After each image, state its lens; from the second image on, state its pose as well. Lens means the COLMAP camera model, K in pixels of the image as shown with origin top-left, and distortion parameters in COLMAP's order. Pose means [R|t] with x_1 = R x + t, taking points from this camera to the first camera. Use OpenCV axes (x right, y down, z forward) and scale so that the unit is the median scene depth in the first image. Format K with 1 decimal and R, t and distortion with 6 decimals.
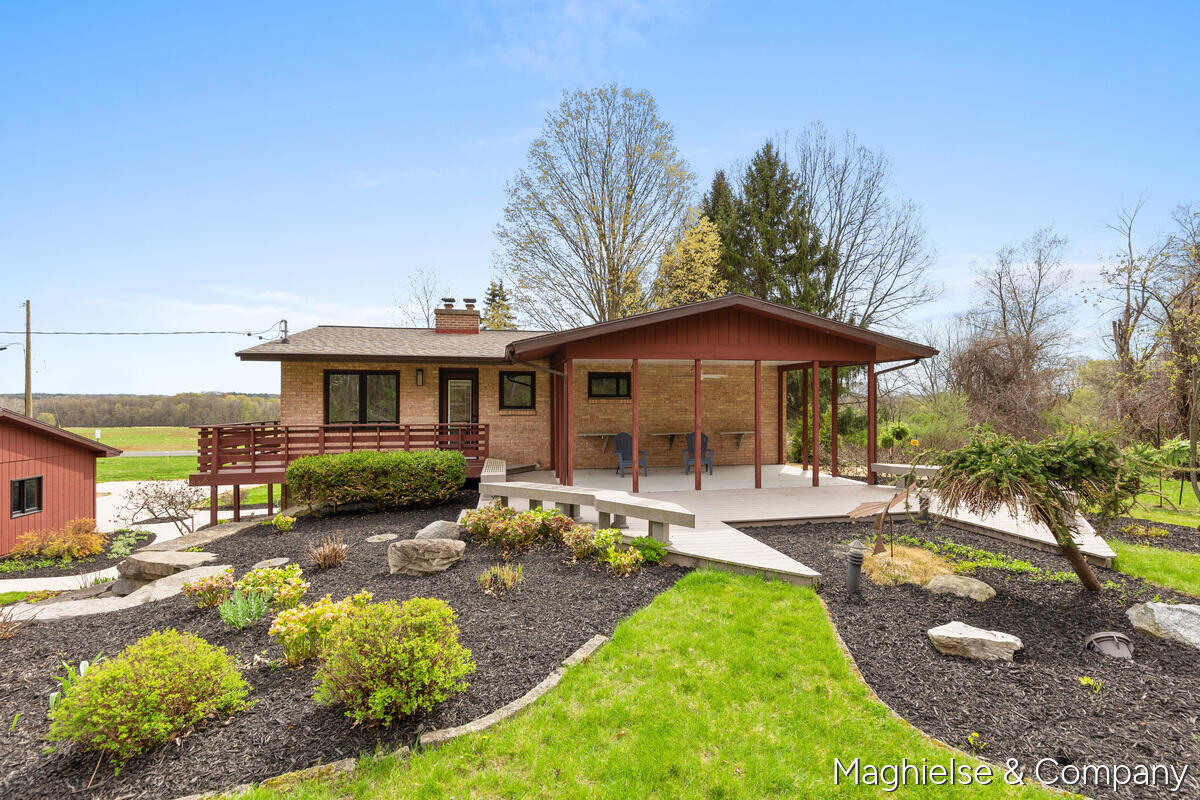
lens RADIAL K [[543.5, 0, 608.7], [0, 543.5, 391.4], [0, 0, 1]] dist [0.001045, 0.002136]
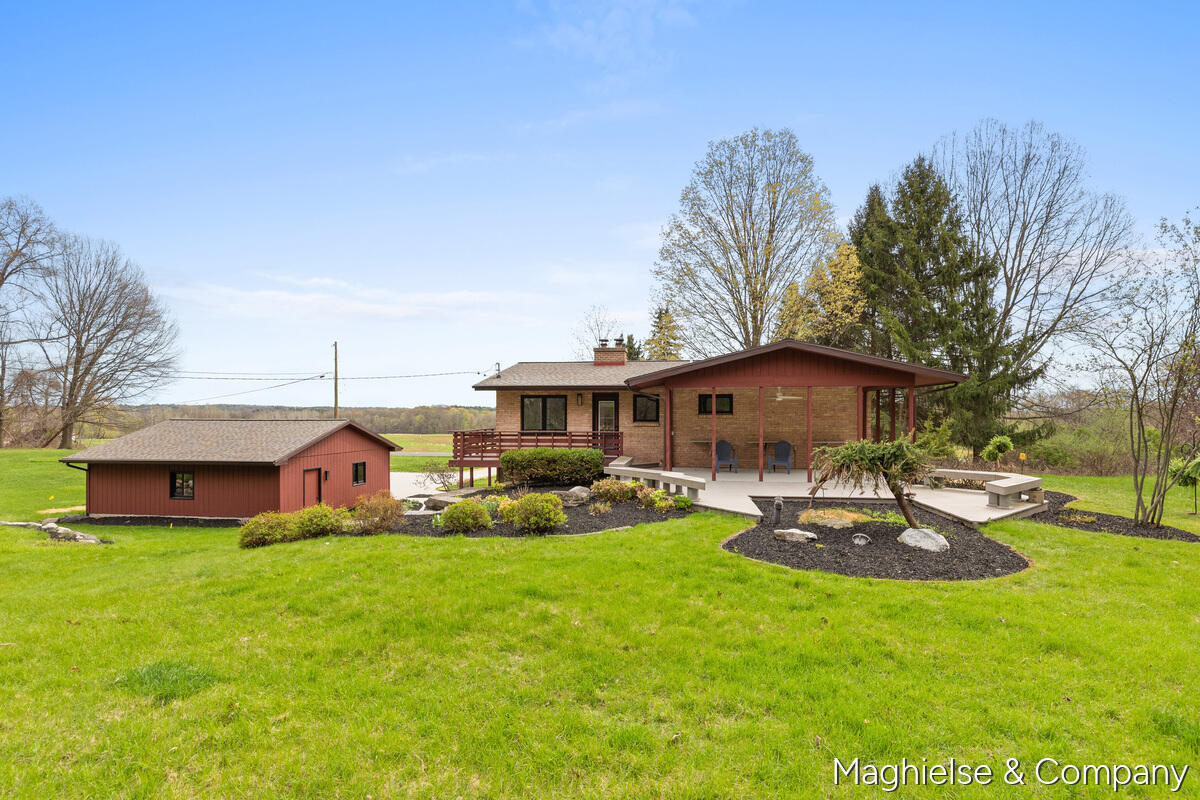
lens RADIAL K [[543.5, 0, 603.9], [0, 543.5, 404.1], [0, 0, 1]] dist [0.001045, 0.002136]
pose [[0.943712, -0.004252, -0.330742, 0.186300], [0.004653, 0.999989, 0.000422, -0.013374], [0.330736, -0.001938, 0.943721, -0.335903]]
